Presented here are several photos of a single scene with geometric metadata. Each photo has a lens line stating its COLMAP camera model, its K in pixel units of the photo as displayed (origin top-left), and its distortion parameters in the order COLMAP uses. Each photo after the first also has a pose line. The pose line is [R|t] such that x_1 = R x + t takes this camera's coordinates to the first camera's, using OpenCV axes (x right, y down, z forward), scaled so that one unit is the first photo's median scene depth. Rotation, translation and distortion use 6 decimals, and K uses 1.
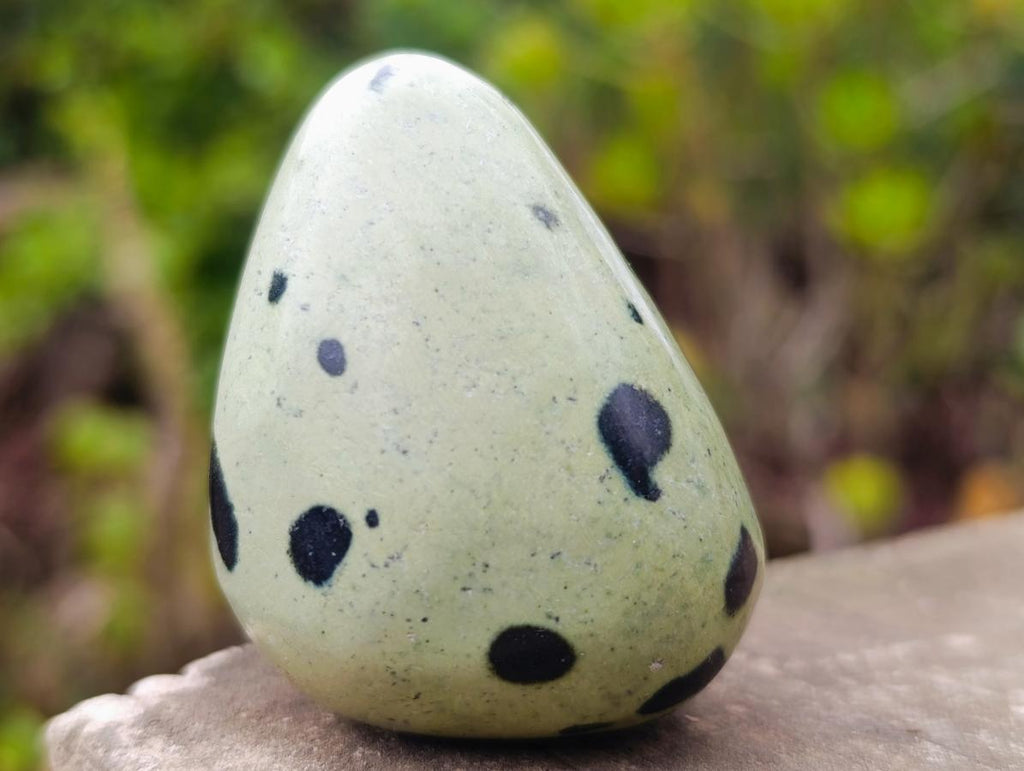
lens RADIAL K [[1501.3, 0, 512.0], [0, 1501.3, 385.5], [0, 0, 1]] dist [0.337218, -1.933379]
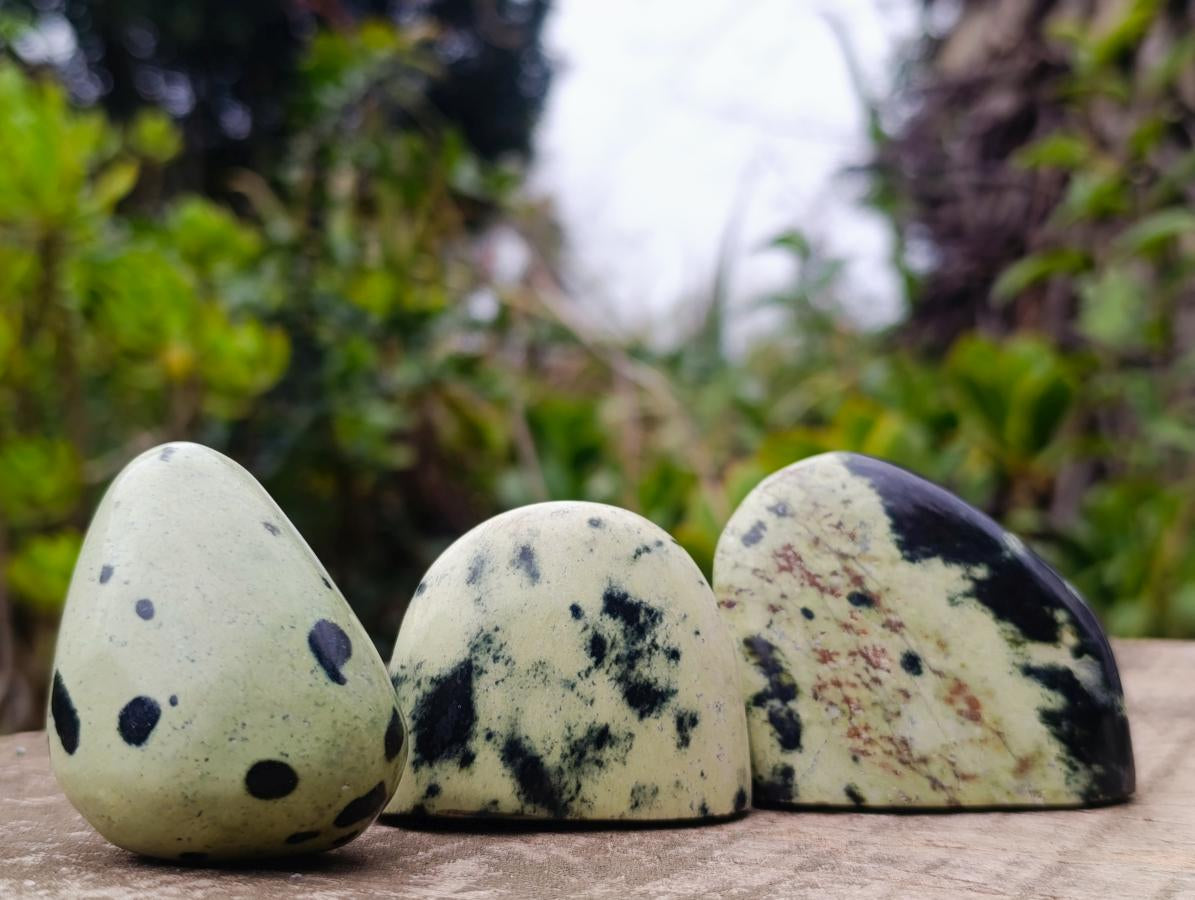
lens RADIAL K [[1752.0, 0, 597.5], [0, 1752.0, 450.0], [0, 0, 1]] dist [0.337218, -1.933379]
pose [[0.962532, -0.001059, 0.271166, -0.172570], [0.073514, 0.963562, -0.257183, 0.358504], [-0.261013, 0.267482, 0.927538, -1.017193]]
